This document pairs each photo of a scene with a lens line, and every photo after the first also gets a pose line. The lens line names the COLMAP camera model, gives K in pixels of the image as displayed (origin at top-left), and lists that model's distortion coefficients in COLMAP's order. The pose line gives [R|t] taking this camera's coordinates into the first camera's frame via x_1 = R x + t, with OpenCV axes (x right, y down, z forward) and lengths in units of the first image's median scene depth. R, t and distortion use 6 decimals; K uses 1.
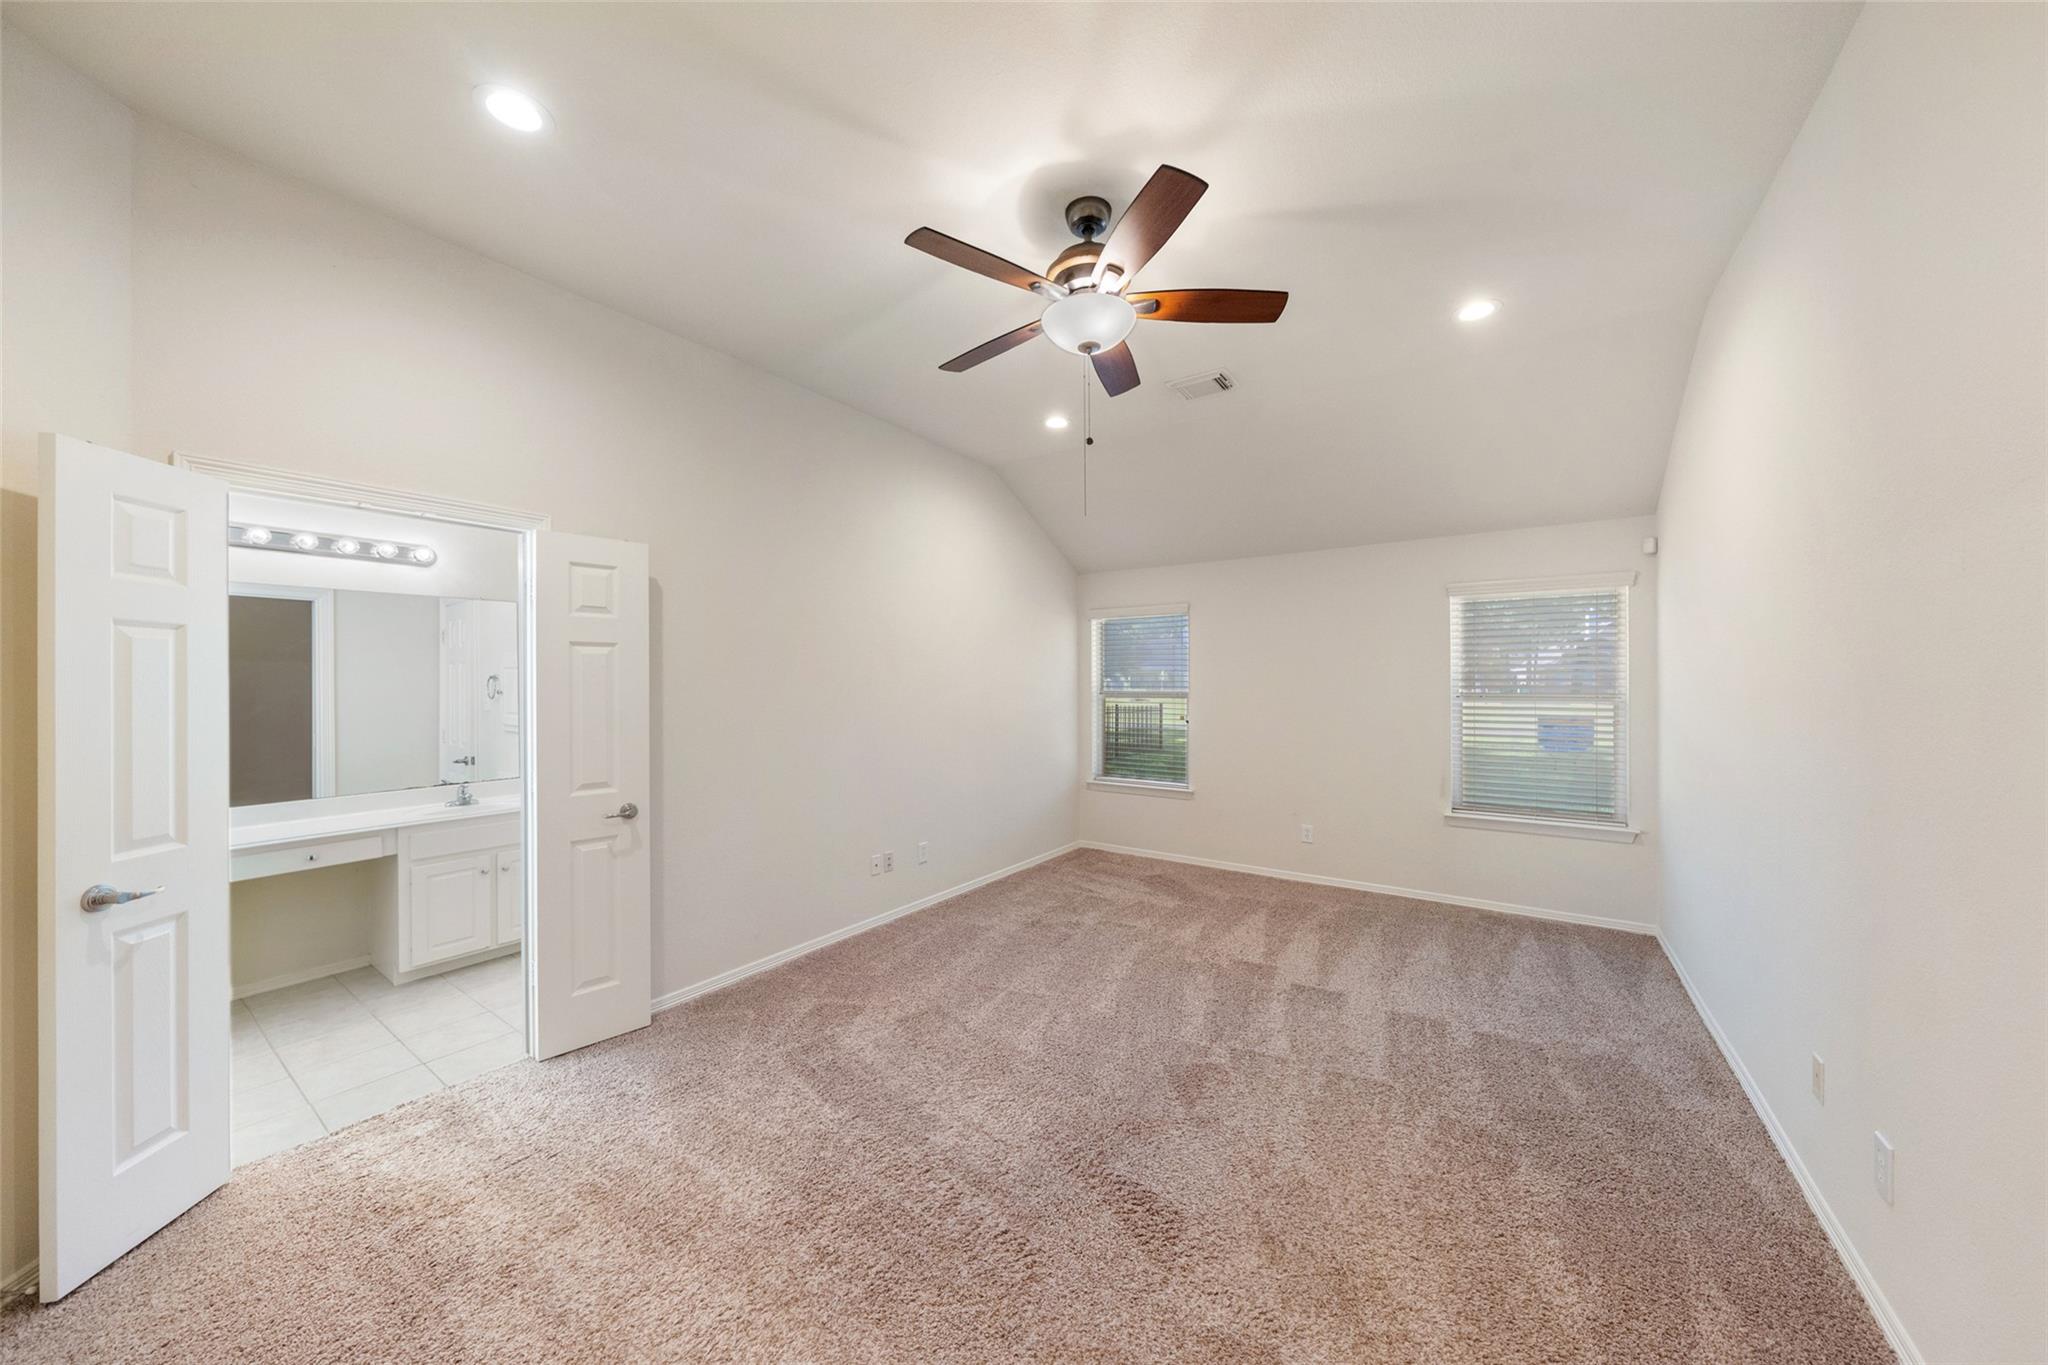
lens RADIAL K [[696.0, 0, 1025.6], [0, 696.0, 686.2], [0, 0, 1]] dist [-0.000038, 0.000012]
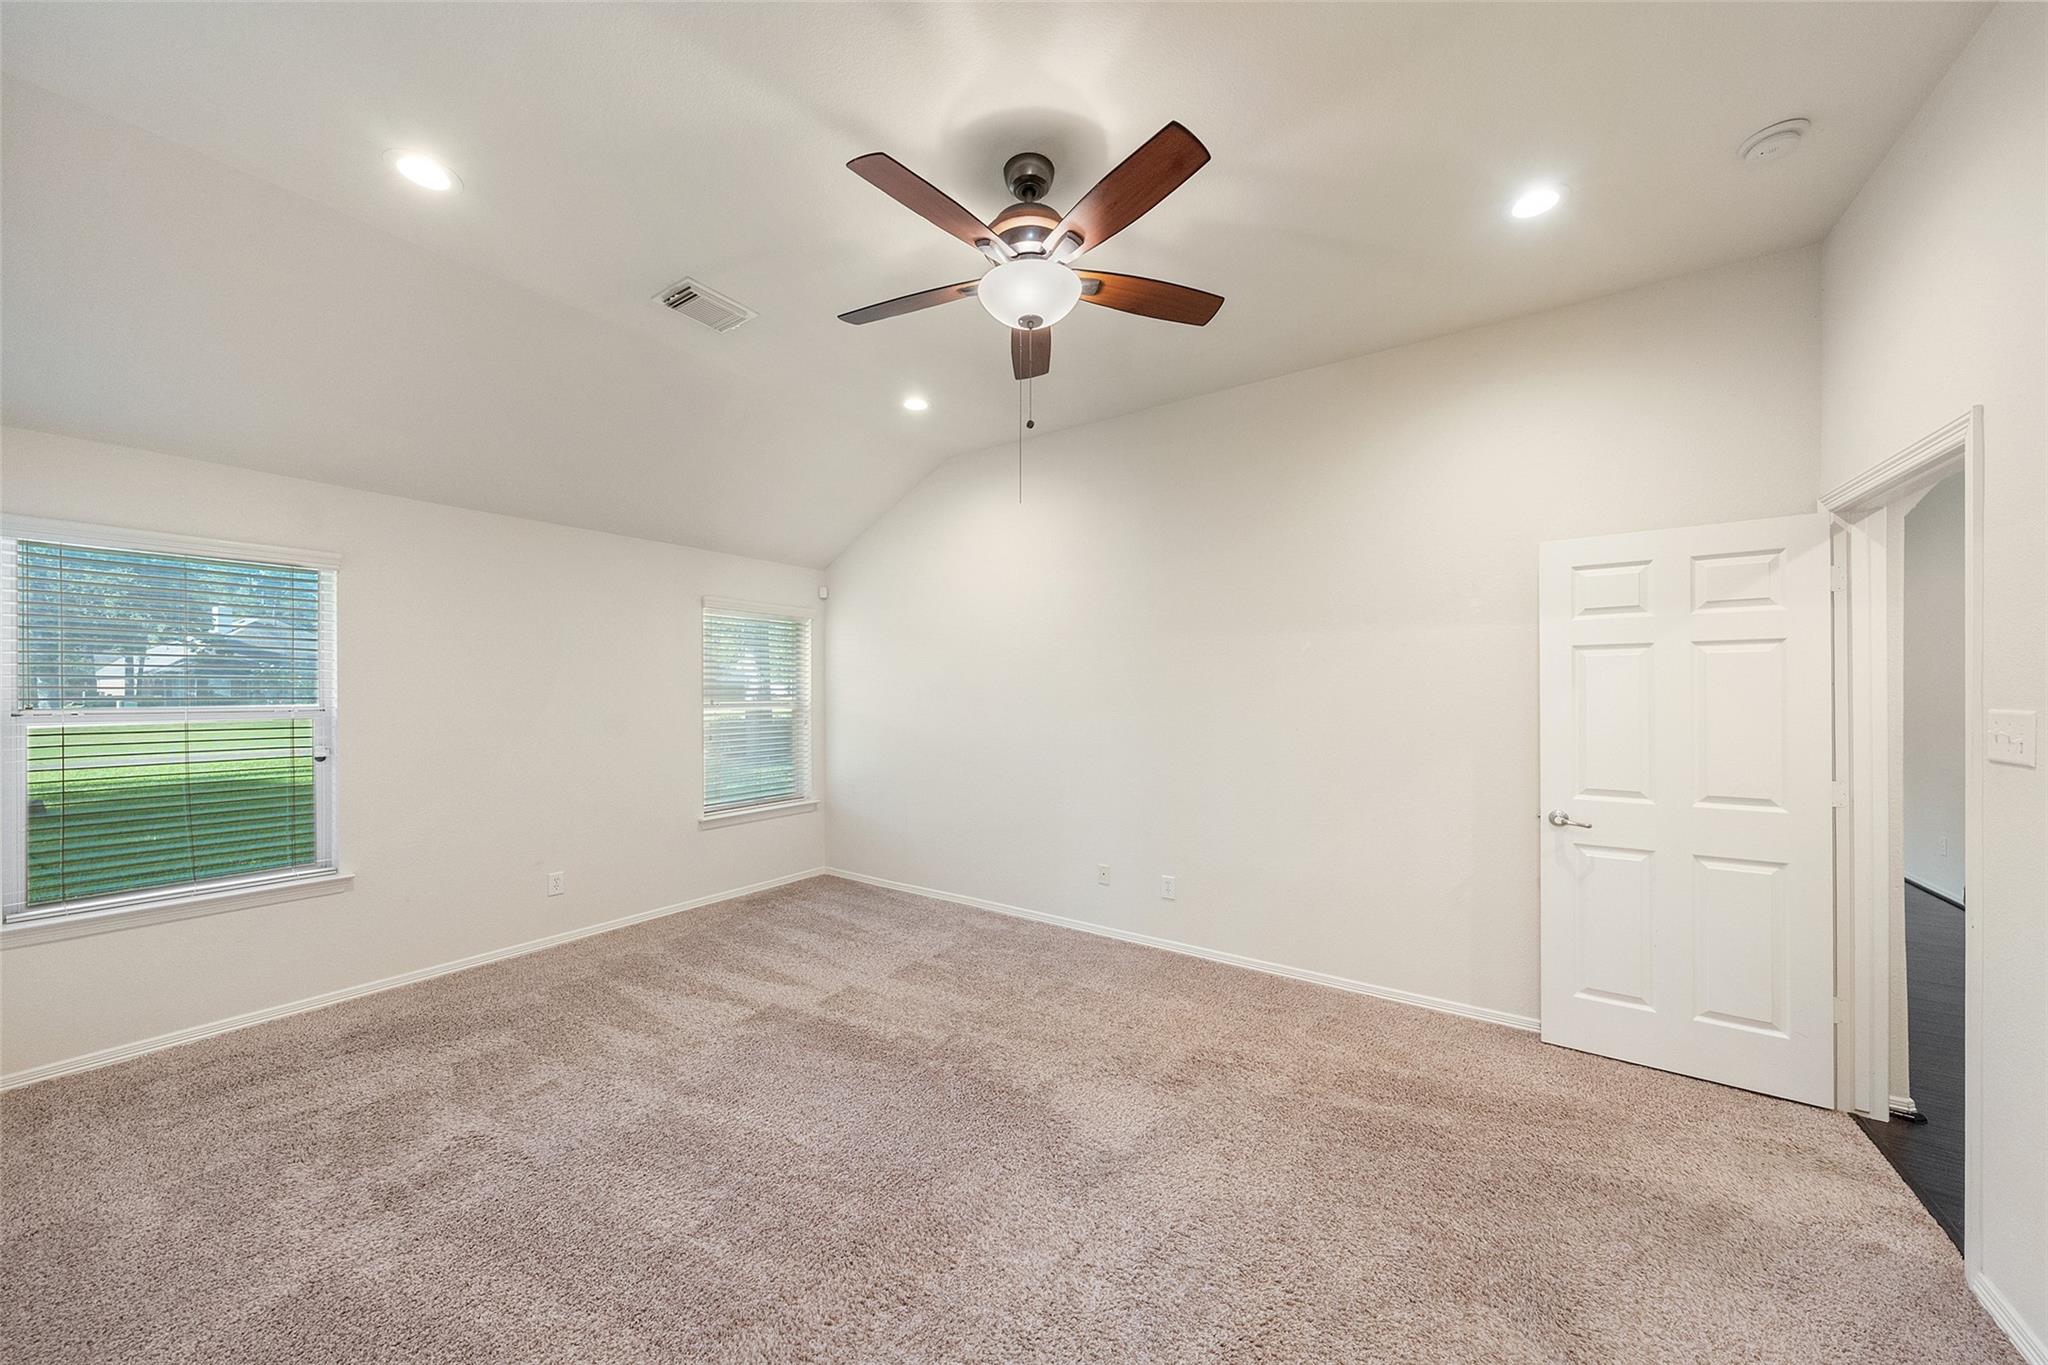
lens RADIAL K [[696.0, 0, 1025.6], [0, 696.0, 686.2], [0, 0, 1]] dist [-0.000038, 0.000012]
pose [[0.000826, 0.010160, 0.999948, -0.460131], [0.007429, 0.999921, -0.010166, 0.002490], [-0.999972, 0.007437, 0.000751, 0.567002]]
